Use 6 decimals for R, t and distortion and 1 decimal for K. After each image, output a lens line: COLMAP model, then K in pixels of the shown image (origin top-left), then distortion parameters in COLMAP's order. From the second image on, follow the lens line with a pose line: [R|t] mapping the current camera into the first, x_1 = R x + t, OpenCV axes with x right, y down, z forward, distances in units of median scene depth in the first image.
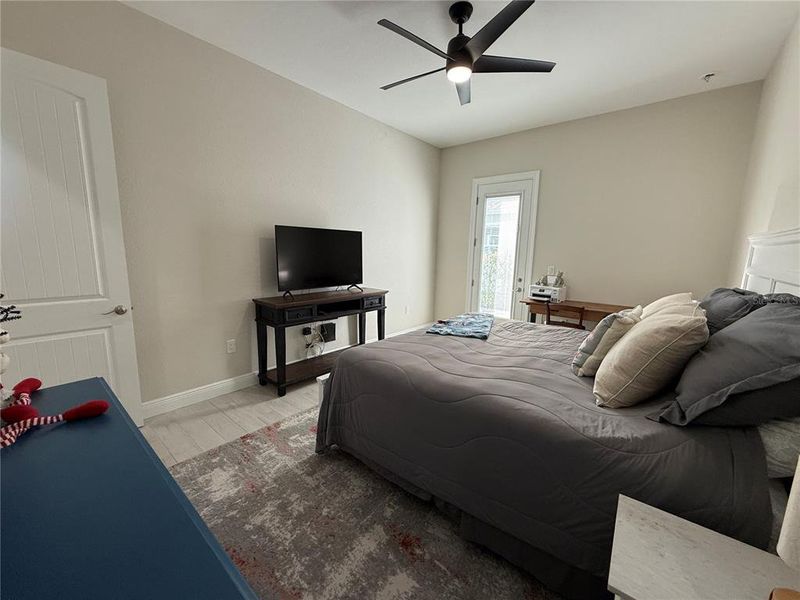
lens RADIAL K [[317.7, 0, 400.0], [0, 317.7, 300.0], [0, 0, 1]] dist [0.000913, -0.000181]
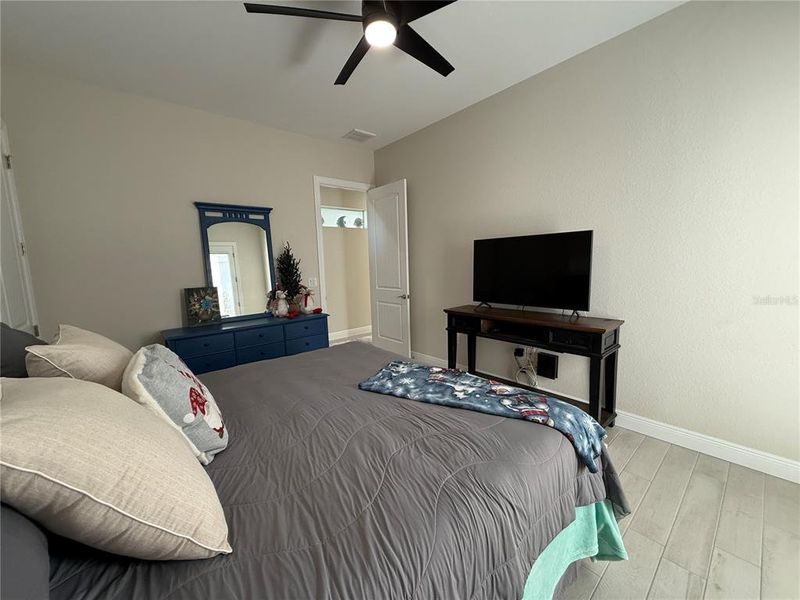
lens RADIAL K [[317.7, 0, 400.0], [0, 317.7, 300.0], [0, 0, 1]] dist [0.000913, -0.000181]
pose [[-0.160358, 0.101973, -0.981777, 0.585750], [-0.133457, 0.983276, 0.123926, -0.106015], [0.977995, 0.150898, -0.144068, 0.741556]]
